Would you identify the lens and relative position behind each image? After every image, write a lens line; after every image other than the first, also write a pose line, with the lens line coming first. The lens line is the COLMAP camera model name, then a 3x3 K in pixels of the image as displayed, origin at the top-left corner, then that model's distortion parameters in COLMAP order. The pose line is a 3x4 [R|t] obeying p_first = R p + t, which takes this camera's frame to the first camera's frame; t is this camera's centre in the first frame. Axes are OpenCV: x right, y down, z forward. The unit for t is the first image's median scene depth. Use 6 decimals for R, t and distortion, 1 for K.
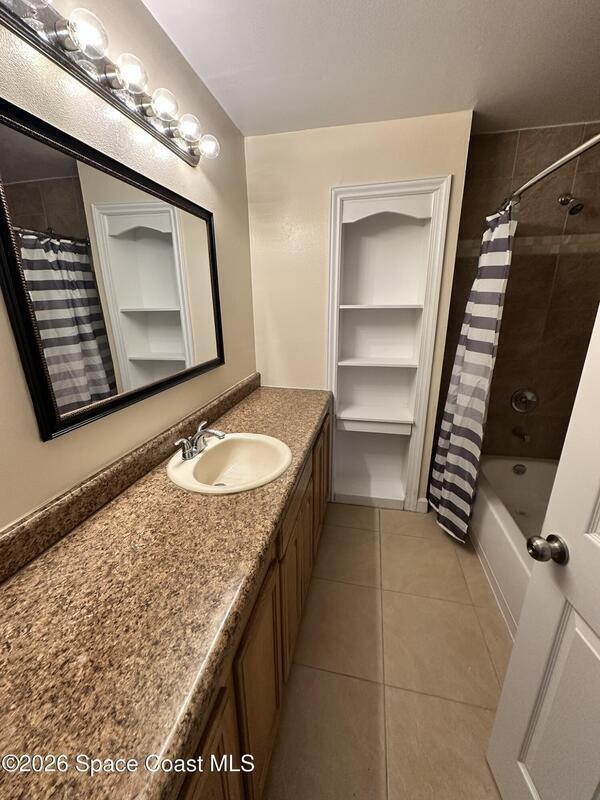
lens RADIAL K [[322.3, 0, 300.0], [0, 322.3, 400.0], [0, 0, 1]] dist [-0.000385, -0.000036]
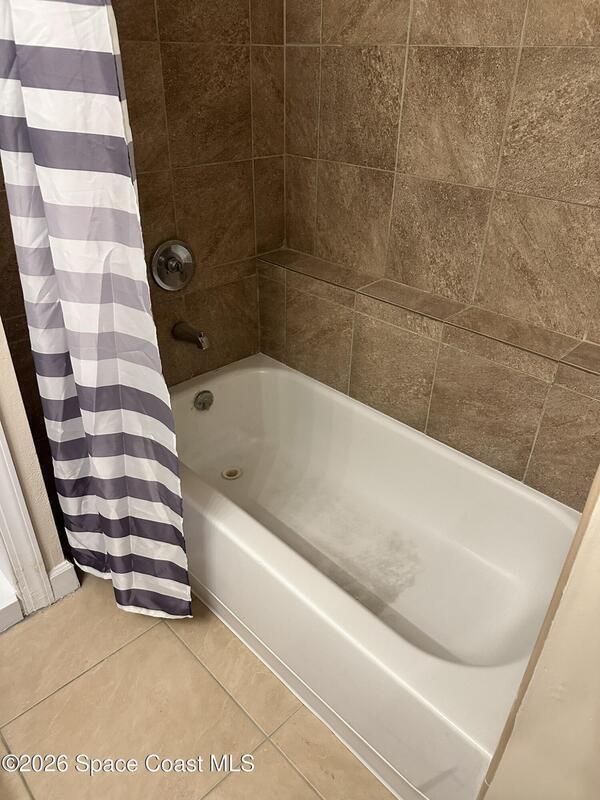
lens RADIAL K [[554.1, 0, 301.3], [0, 554.1, 387.9], [0, 0, 1]] dist [0.004376, 0.000260]
pose [[0.544950, -0.402885, 0.735332, 0.151244], [0.222757, 0.915044, 0.336264, -0.073976], [-0.808337, -0.019446, 0.588399, 0.422920]]
